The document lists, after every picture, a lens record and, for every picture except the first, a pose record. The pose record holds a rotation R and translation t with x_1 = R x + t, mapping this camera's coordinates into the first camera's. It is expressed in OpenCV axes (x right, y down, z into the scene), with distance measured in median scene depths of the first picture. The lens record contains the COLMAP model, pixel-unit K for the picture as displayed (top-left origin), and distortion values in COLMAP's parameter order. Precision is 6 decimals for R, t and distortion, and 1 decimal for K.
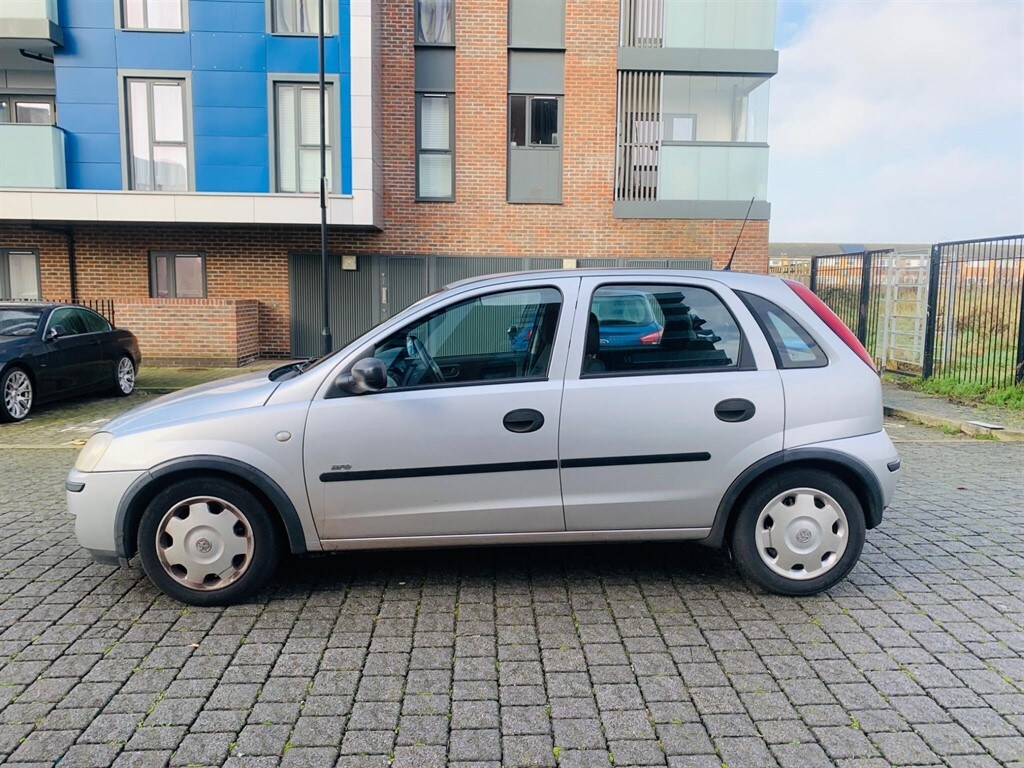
lens RADIAL K [[788.0, 0, 522.8], [0, 788.0, 374.8], [0, 0, 1]] dist [0.026989, -0.027444]
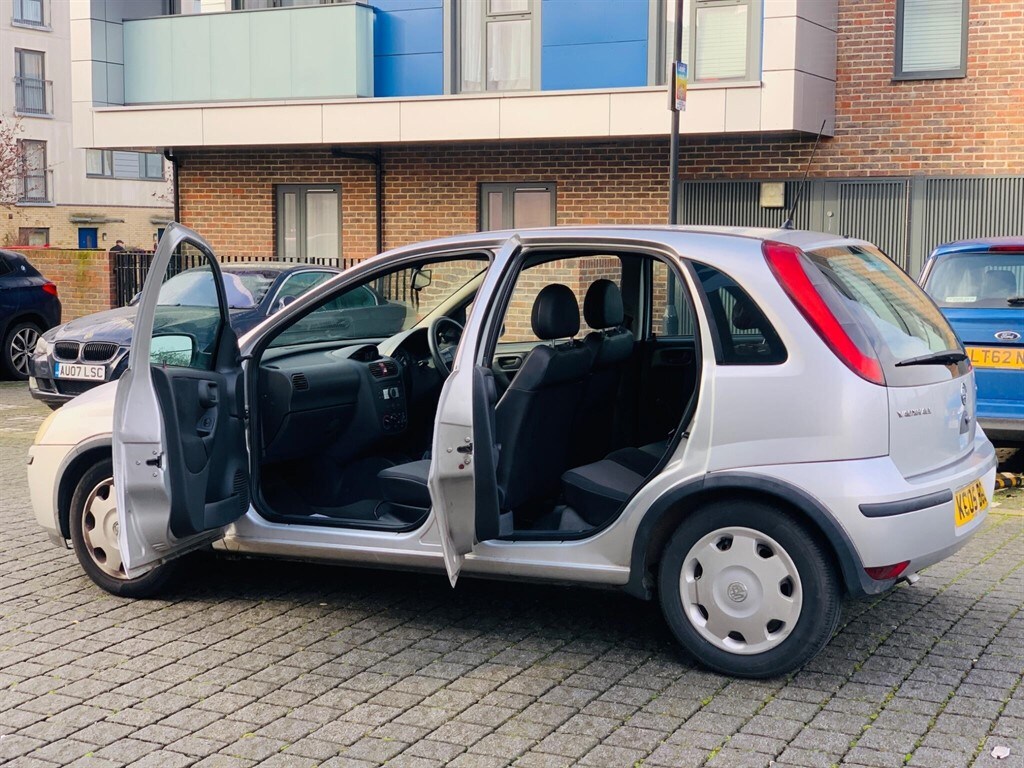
lens RADIAL K [[1531.7, 0, 517.0], [0, 1531.7, 382.6], [0, 0, 1]] dist [0.179926, -0.640795]
pose [[0.866540, 0.041005, -0.497421, 0.878952], [-0.046417, 0.998921, 0.001485, 0.015435], [0.496945, 0.021802, 0.867508, -0.349813]]
